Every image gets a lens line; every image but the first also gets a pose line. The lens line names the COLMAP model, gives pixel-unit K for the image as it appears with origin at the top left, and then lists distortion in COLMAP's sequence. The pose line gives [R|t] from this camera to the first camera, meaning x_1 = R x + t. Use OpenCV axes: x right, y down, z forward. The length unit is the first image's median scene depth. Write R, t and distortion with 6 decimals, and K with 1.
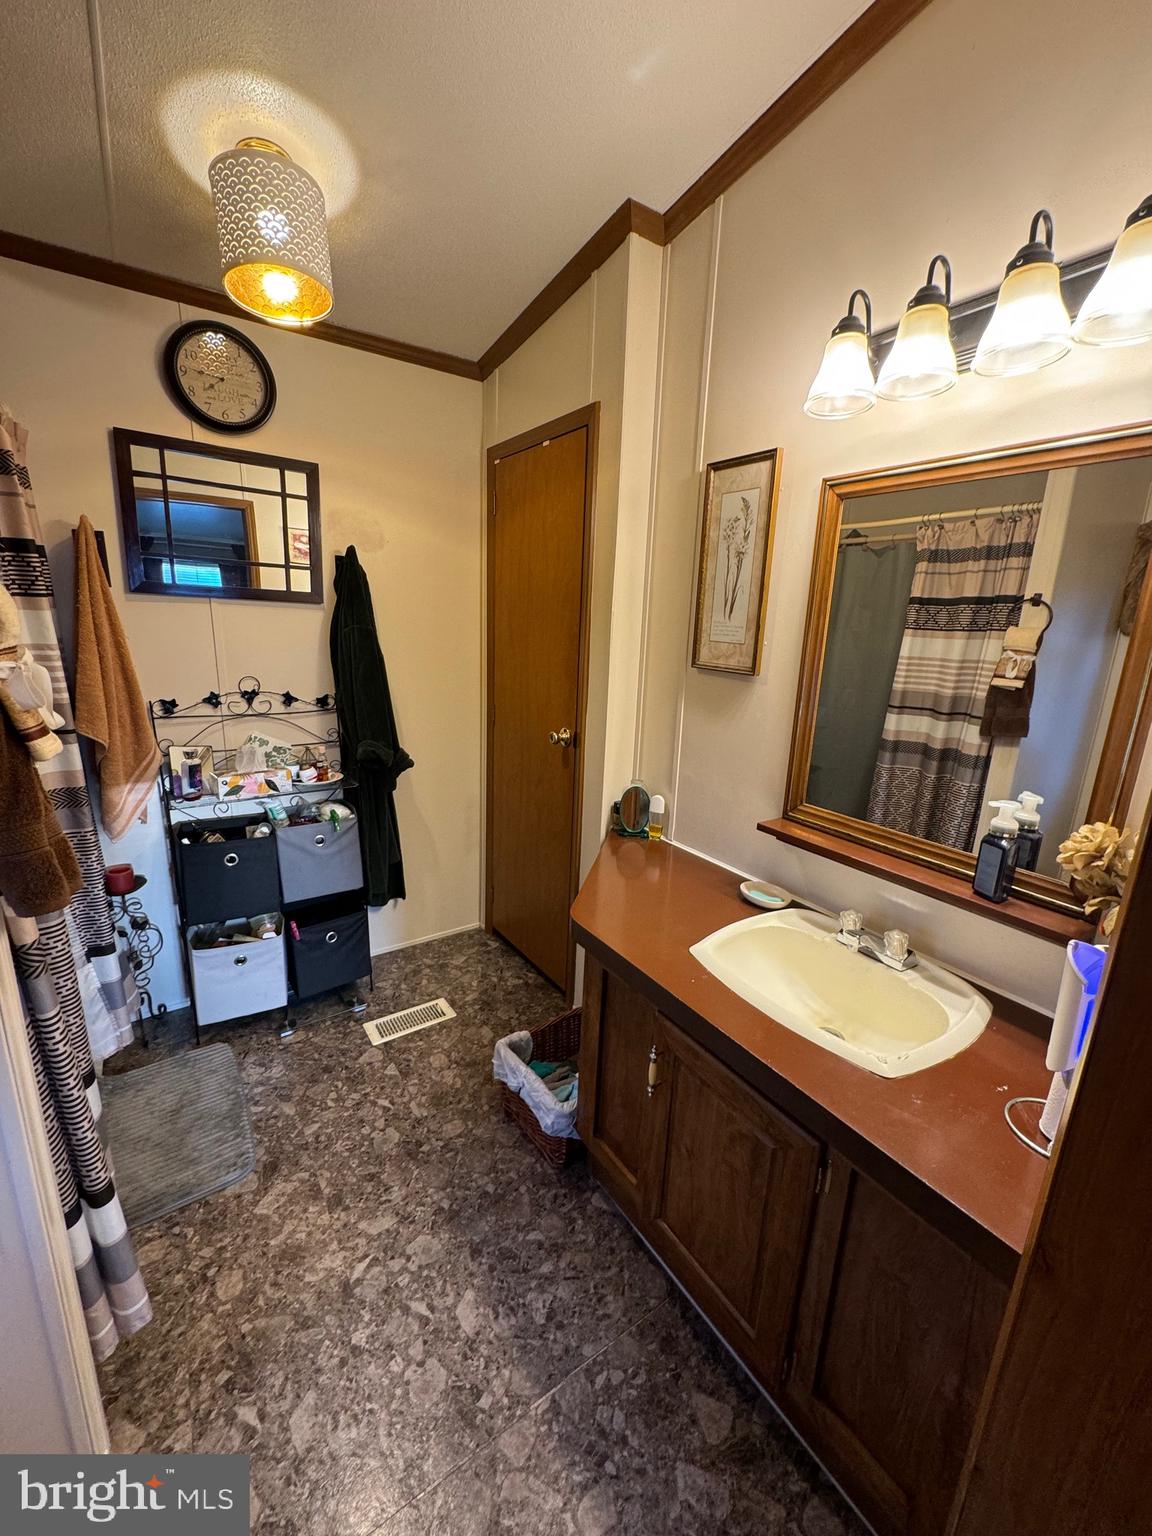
lens RADIAL K [[615.8, 0, 577.9], [0, 615.8, 764.6], [0, 0, 1]] dist [-0.003649, 0.000728]
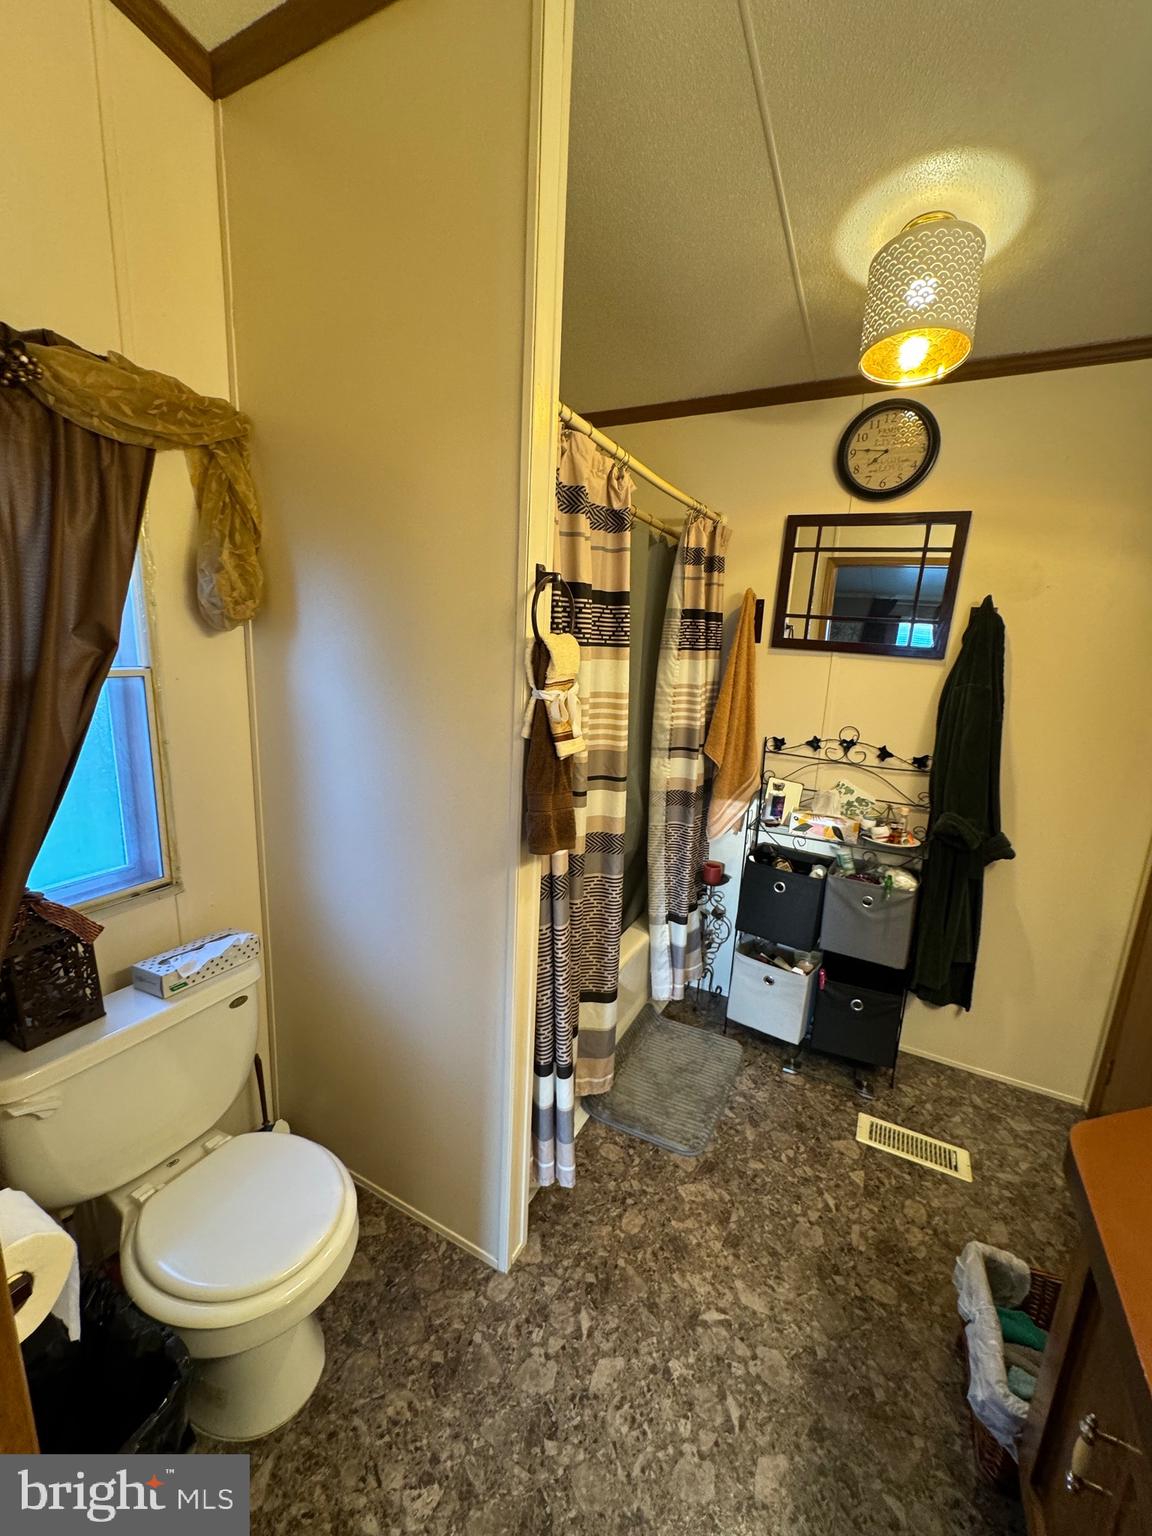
lens RADIAL K [[615.8, 0, 577.9], [0, 615.8, 764.6], [0, 0, 1]] dist [-0.003649, 0.000728]
pose [[0.462994, 0.163468, -0.871157, 0.180413], [-0.238183, 0.969641, 0.055361, -0.030368], [0.853759, 0.181863, 0.487874, 0.116513]]
